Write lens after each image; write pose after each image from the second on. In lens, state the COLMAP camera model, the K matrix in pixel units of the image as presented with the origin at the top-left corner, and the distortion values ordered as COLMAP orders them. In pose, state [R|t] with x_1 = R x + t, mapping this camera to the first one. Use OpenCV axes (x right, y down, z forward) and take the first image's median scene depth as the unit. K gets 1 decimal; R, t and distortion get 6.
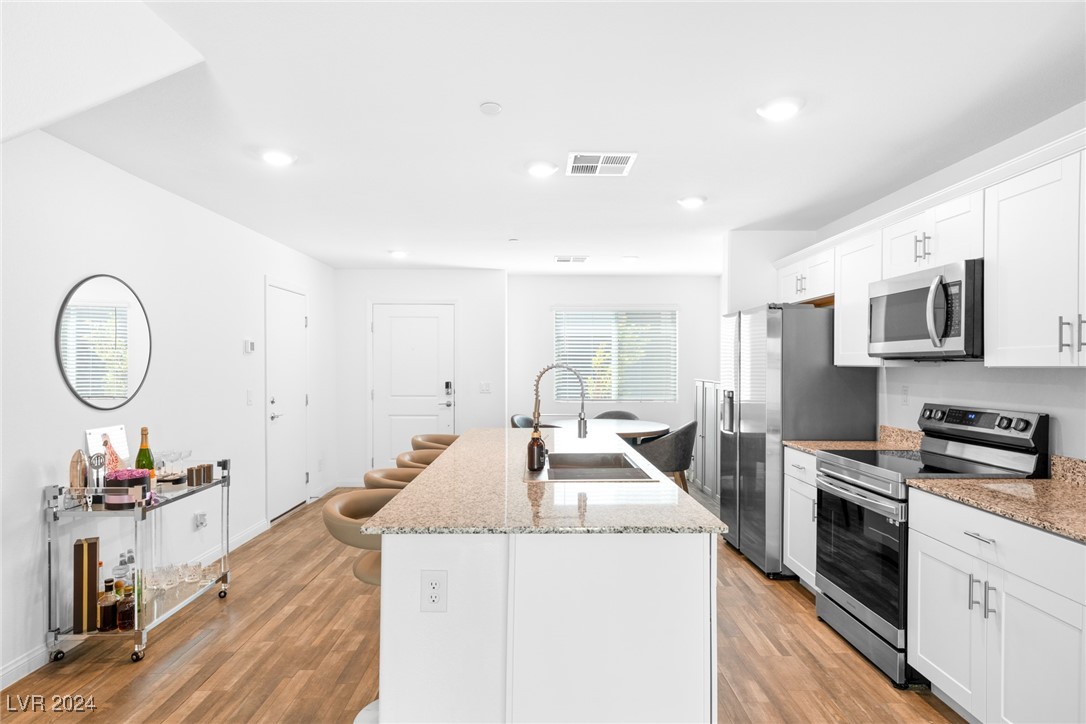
lens RADIAL K [[595.6, 0, 549.3], [0, 595.6, 371.3], [0, 0, 1]] dist [-0.001243, -0.001093]
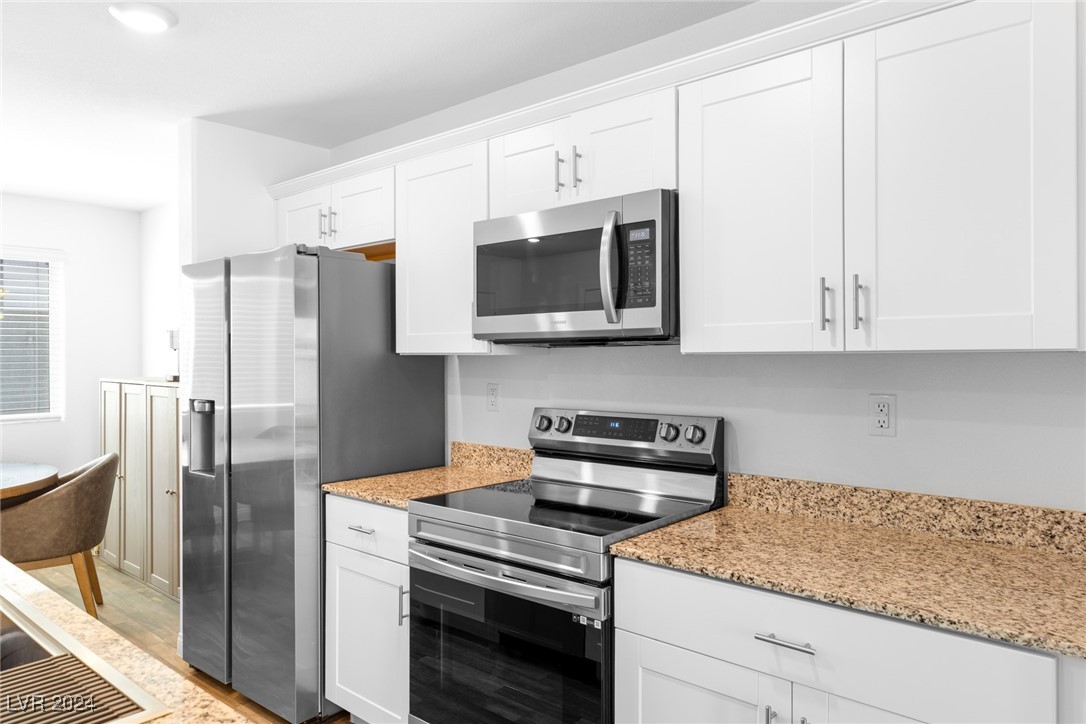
lens RADIAL K [[730.9, 0, 546.3], [0, 730.9, 356.2], [0, 0, 1]] dist [0.011598, -0.007572]
pose [[0.675794, -0.004458, 0.737077, 0.021246], [0.012232, 0.999912, -0.005167, -0.001624], [-0.736989, 0.012507, 0.675789, 0.446362]]
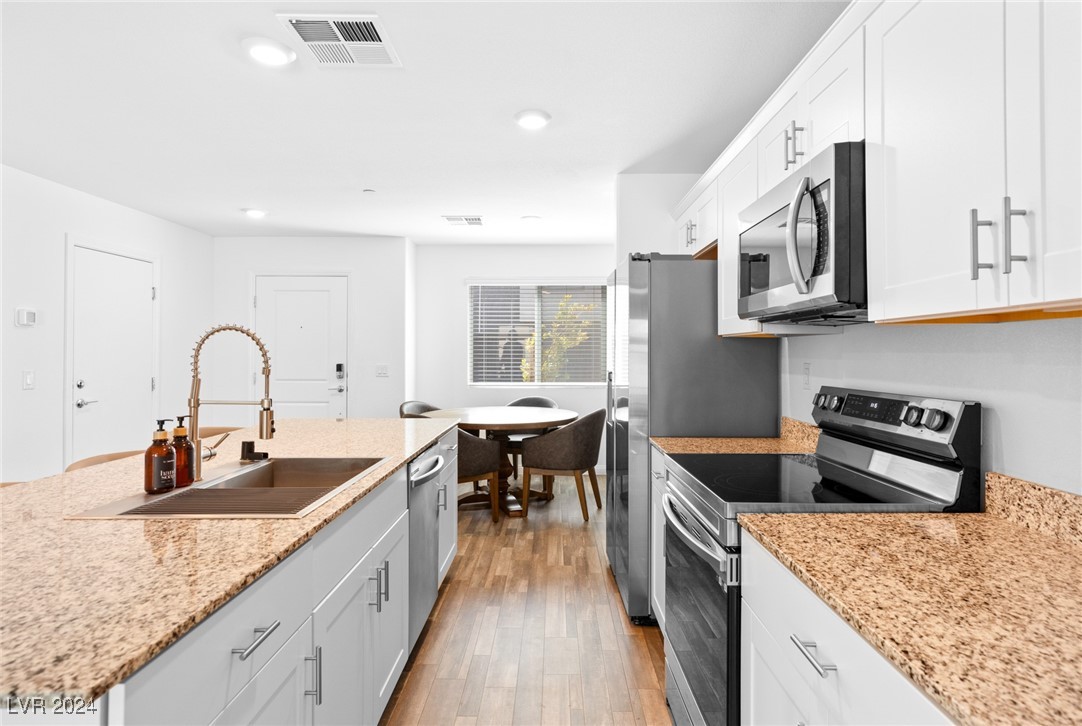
lens RADIAL K [[593.4, 0, 547.0], [0, 593.4, 352.5], [0, 0, 1]] dist [-0.001243, -0.001093]
pose [[0.999468, -0.000956, -0.032586, 0.348048], [0.000585, 0.999935, -0.011396, 0.023309], [0.032594, 0.011371, 0.999404, 0.323158]]
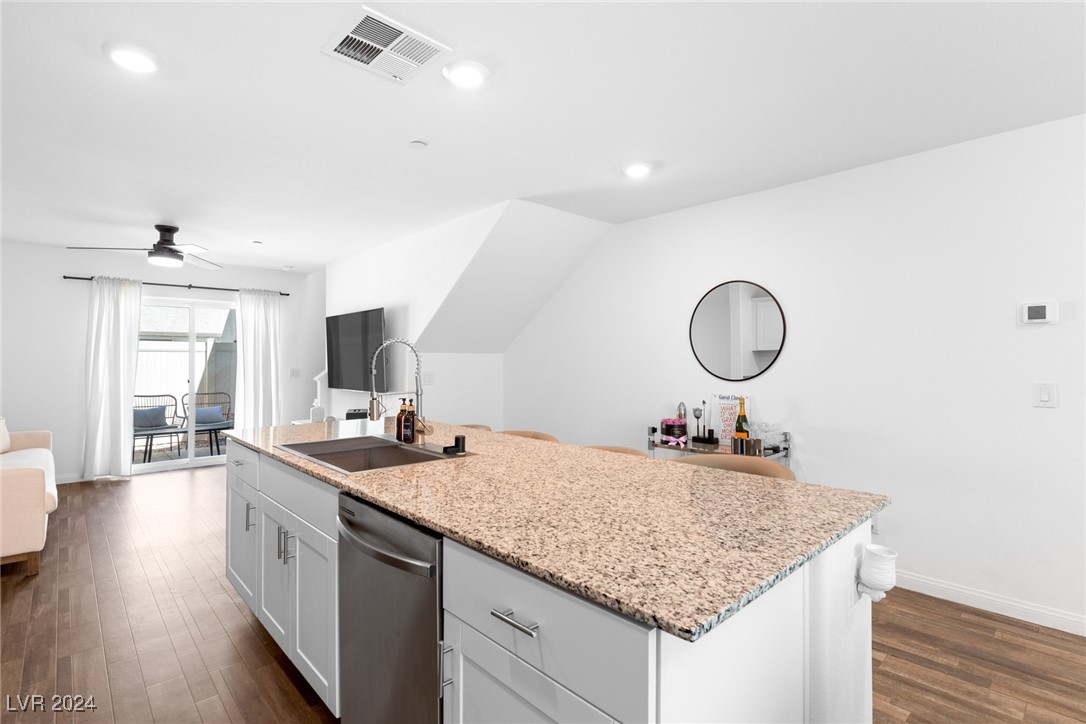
lens RADIAL K [[525.3, 0, 553.4], [0, 525.3, 361.9], [0, 0, 1]] dist [0.000198, 0.000130]
pose [[-0.740044, 0.003817, -0.672548, 0.356465], [-0.006531, 0.999896, 0.012861, 0.009768], [0.672527, 0.013910, -0.739942, 1.607832]]
